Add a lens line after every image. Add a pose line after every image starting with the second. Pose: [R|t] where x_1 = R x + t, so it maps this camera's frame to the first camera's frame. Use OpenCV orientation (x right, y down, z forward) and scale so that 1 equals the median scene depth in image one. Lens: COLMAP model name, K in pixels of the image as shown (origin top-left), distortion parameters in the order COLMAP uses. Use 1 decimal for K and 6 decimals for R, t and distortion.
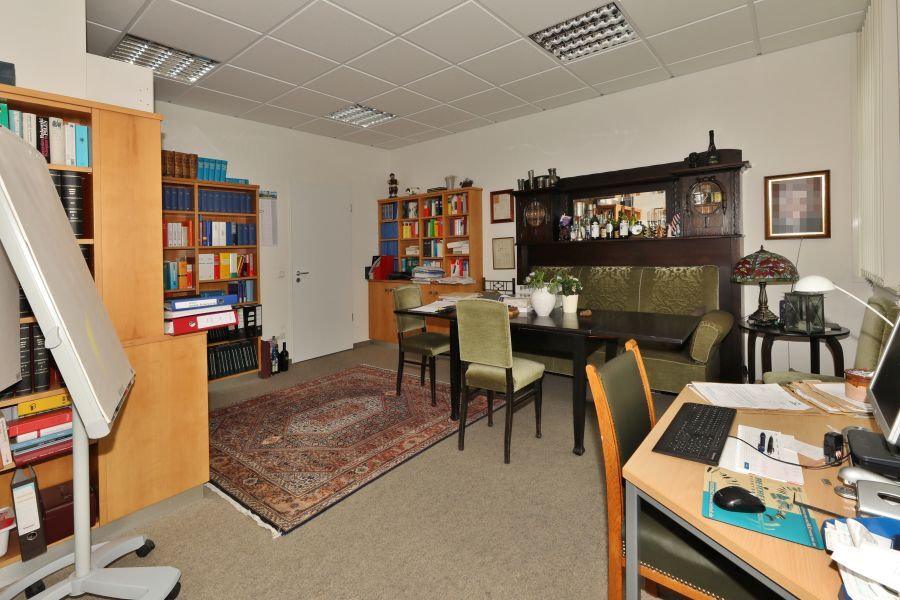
lens RADIAL K [[413.4, 0, 449.0], [0, 413.4, 301.2], [0, 0, 1]] dist [0.005436, 0.000238]
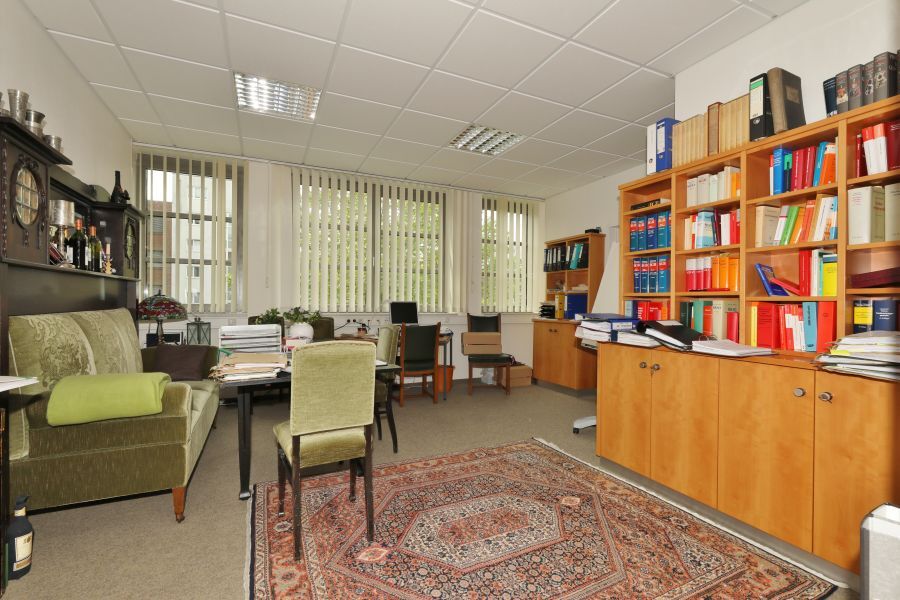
lens RADIAL K [[413.4, 0, 452.5], [0, 413.4, 300.0], [0, 0, 1]] dist [0.005436, 0.000238]
pose [[-0.902862, 0.037203, 0.428317, -0.619714], [0.085195, 0.991975, 0.093423, -0.160467], [-0.421404, 0.120839, -0.898786, 1.895707]]
